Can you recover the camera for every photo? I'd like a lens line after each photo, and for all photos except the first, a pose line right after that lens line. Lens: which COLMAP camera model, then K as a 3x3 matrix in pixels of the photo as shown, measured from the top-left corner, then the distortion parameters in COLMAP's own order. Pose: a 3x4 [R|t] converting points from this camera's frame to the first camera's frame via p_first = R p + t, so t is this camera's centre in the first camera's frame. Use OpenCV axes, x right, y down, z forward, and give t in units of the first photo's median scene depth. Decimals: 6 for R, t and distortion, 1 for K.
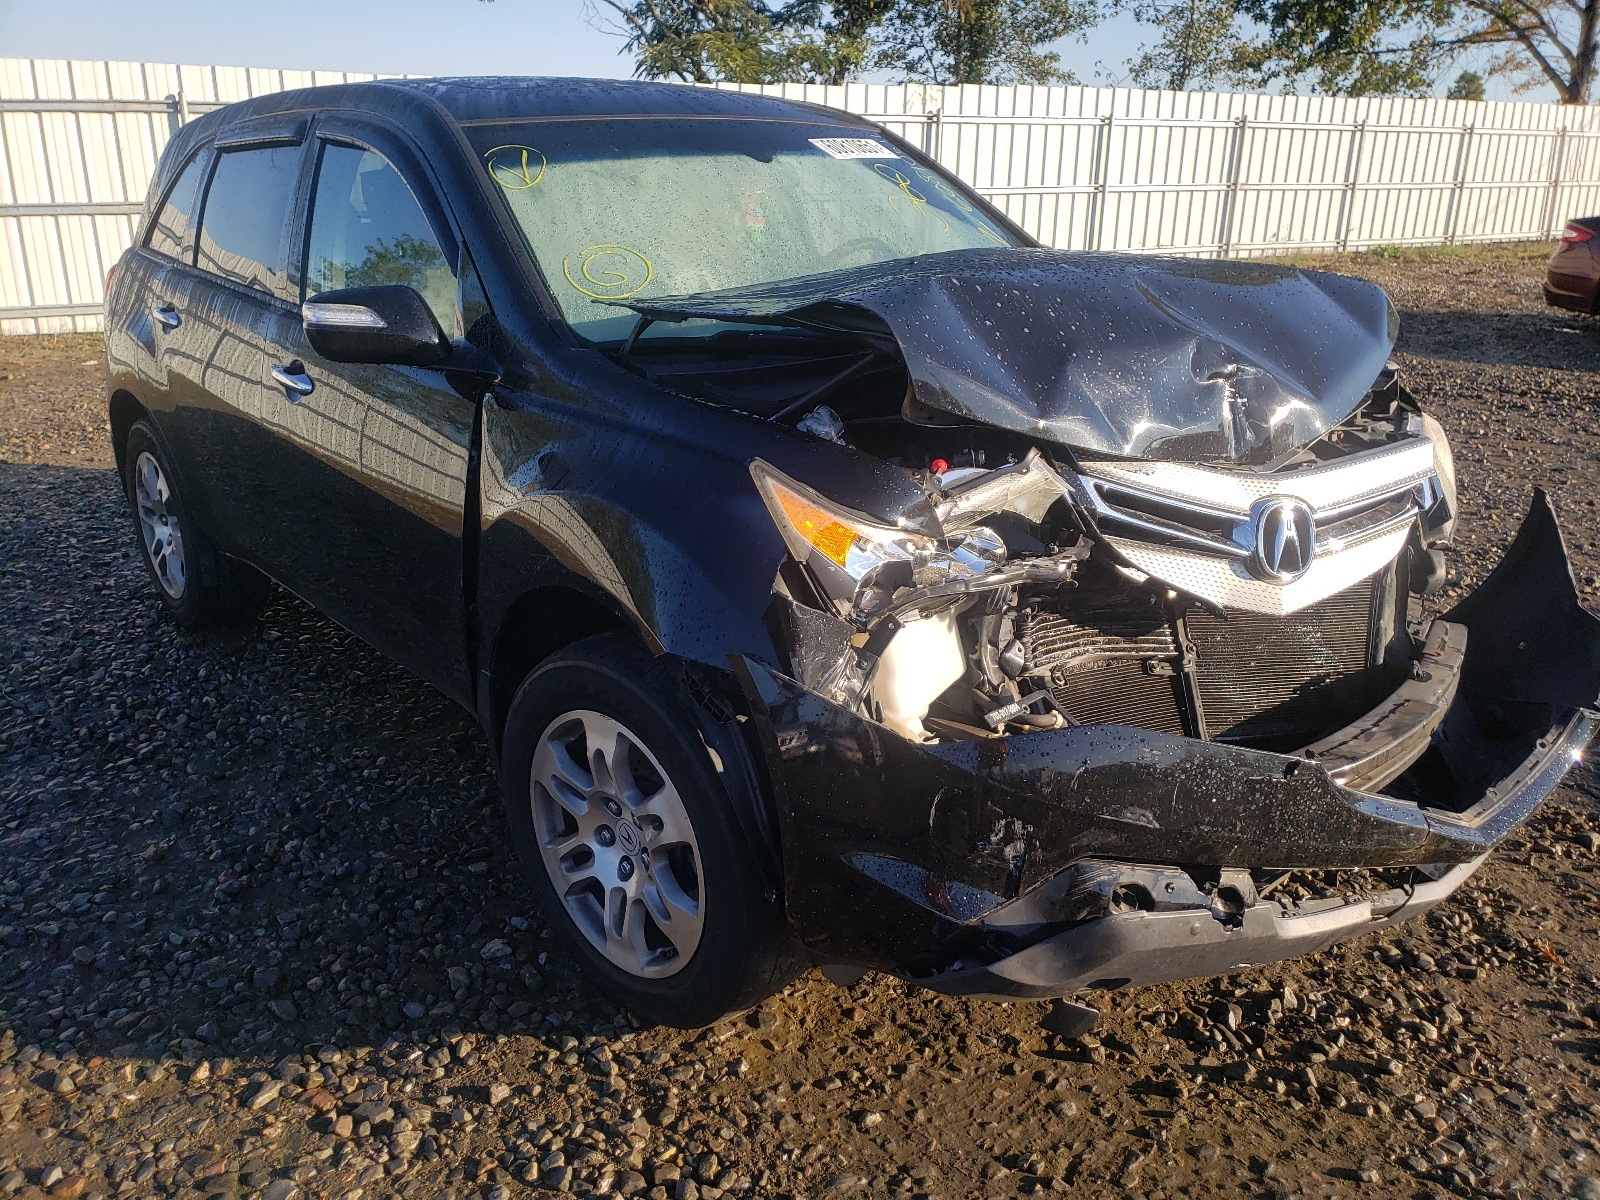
lens RADIAL K [[1230.0, 0, 800.0], [0, 1230.0, 600.0], [0, 0, 1]] dist [0.009343, -0.000467]
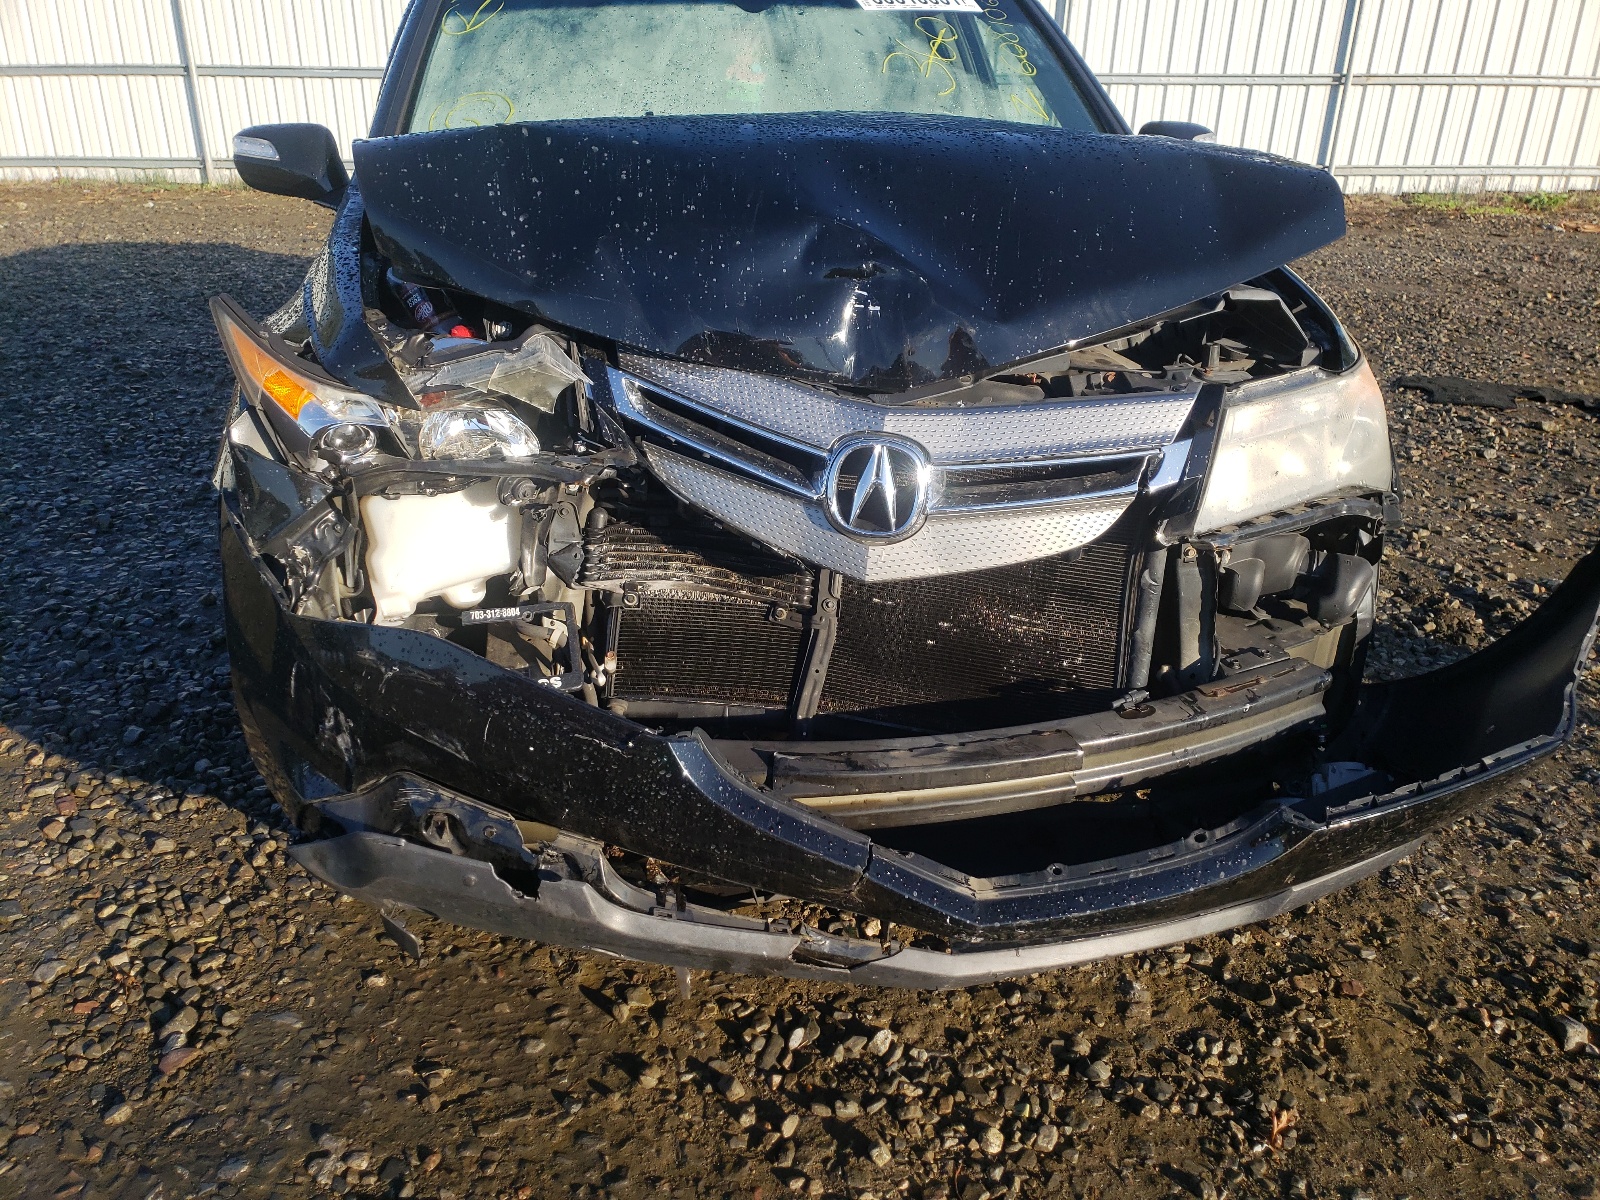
lens RADIAL K [[1182.1, 0, 800.0], [0, 1182.1, 600.0], [0, 0, 1]] dist [0.010771, -0.000973]
pose [[0.868226, 0.213406, -0.447931, 0.695381], [-0.180934, 0.976788, 0.114663, -0.055615], [0.462003, -0.018507, 0.886685, 0.290179]]
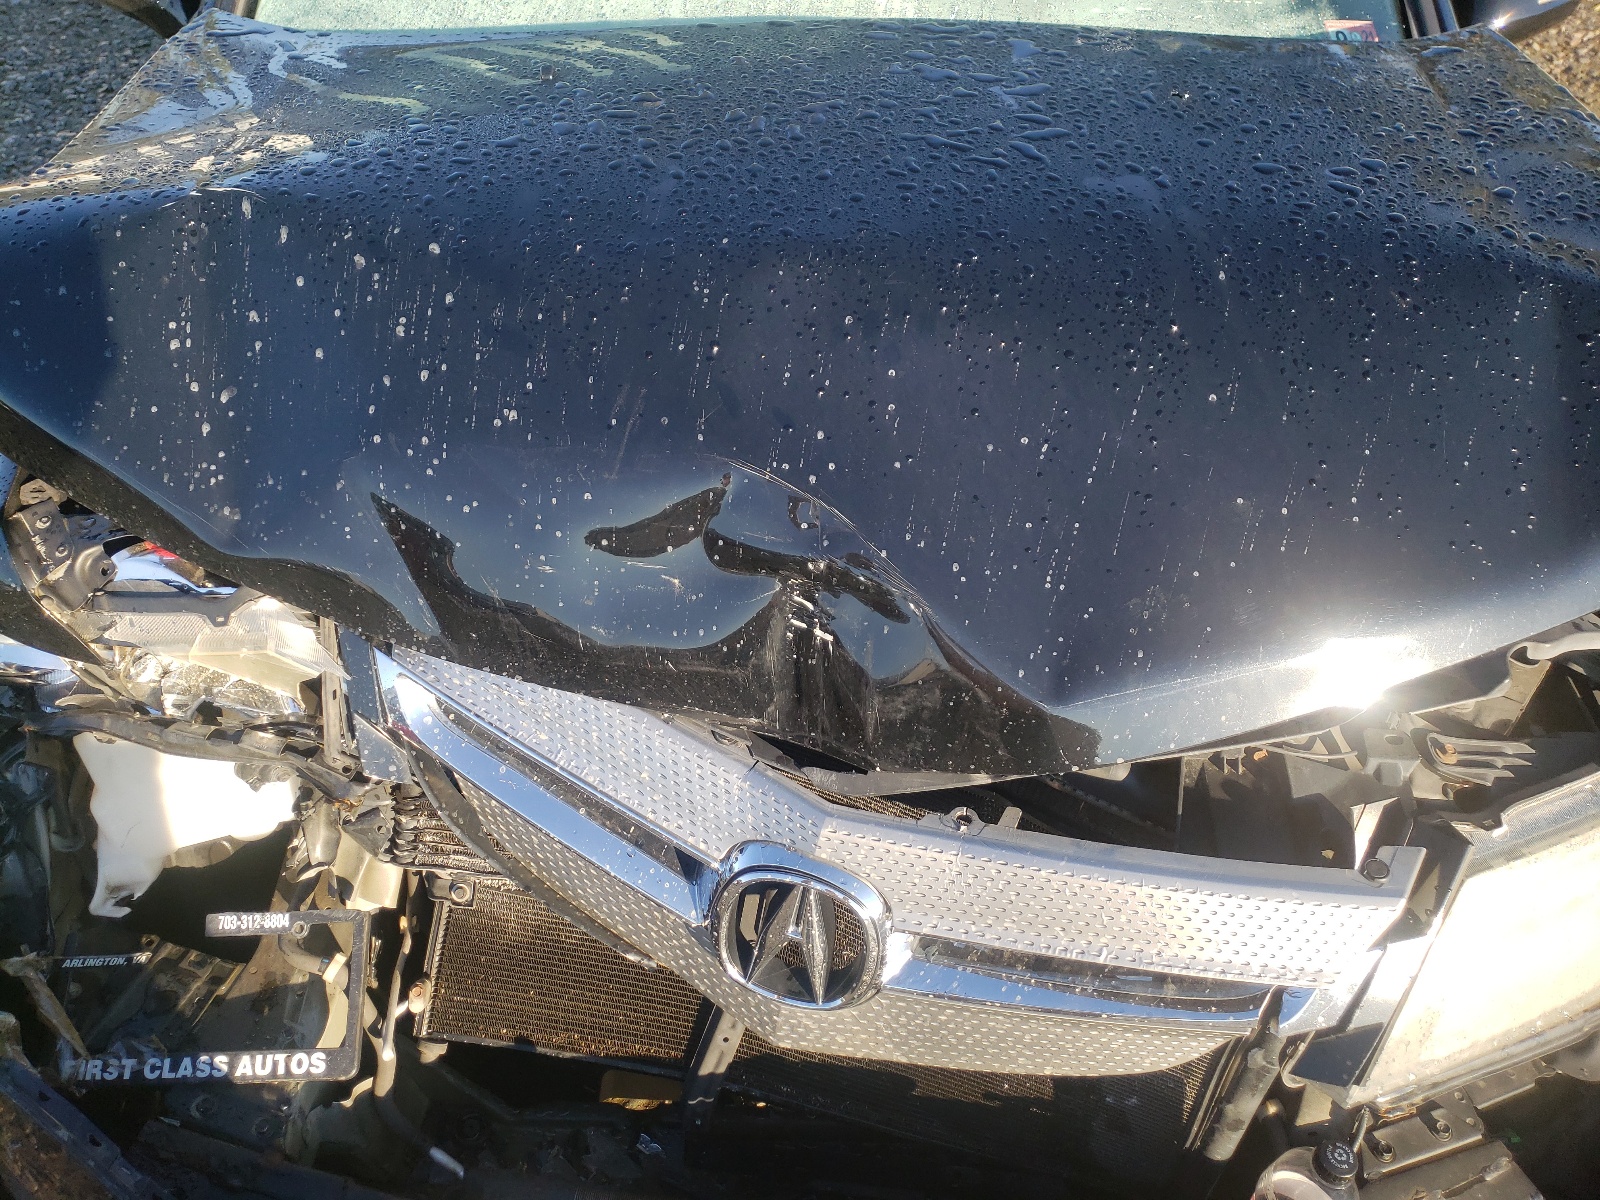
lens RADIAL K [[1227.7, 0, 760.7], [0, 1227.7, 599.8], [0, 0, 1]] dist [-0.005200, -0.003163]
pose [[0.777977, 0.419298, -0.467911, 0.532427], [-0.239171, 0.886305, 0.396562, -0.340463], [0.580989, -0.196605, 0.789809, 0.643716]]
